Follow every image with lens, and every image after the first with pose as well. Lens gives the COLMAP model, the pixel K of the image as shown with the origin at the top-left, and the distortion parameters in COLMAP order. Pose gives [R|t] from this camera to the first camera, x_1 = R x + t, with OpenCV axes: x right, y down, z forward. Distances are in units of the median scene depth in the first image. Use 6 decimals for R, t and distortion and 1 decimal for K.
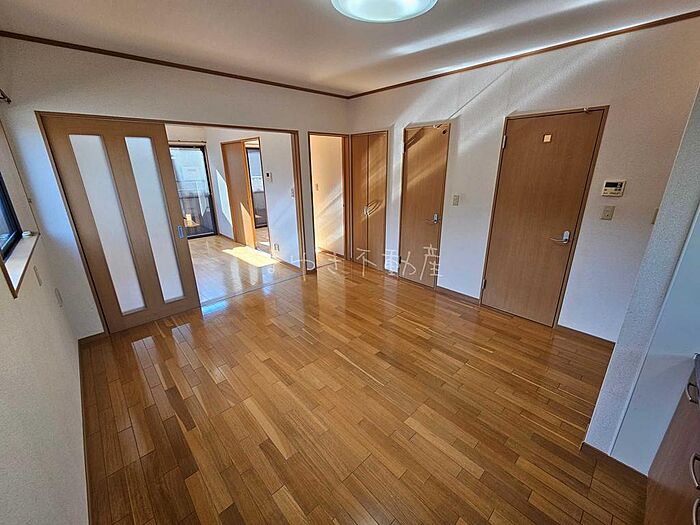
lens RADIAL K [[288.5, 0, 353.8], [0, 288.5, 258.8], [0, 0, 1]] dist [0.000409, 0.000259]
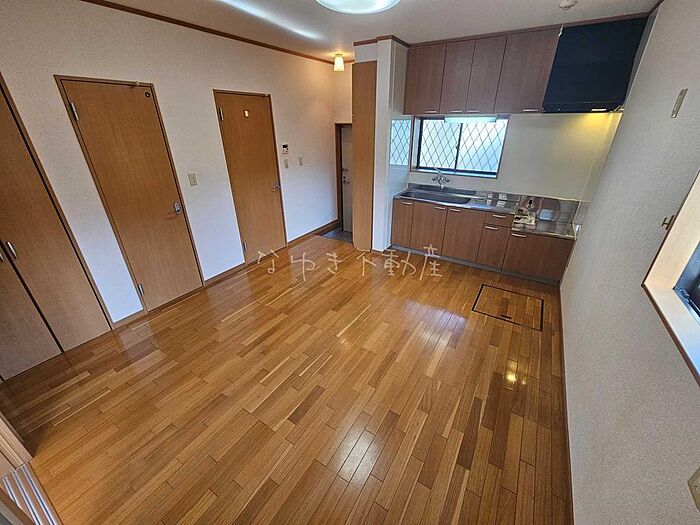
lens RADIAL K [[288.5, 0, 353.8], [0, 288.5, 258.8], [0, 0, 1]] dist [0.000409, 0.000259]
pose [[-0.257672, -0.405930, 0.876827, -0.873518], [0.306117, 0.826428, 0.472555, -0.364671], [-0.916459, 0.390176, -0.088685, 0.981990]]
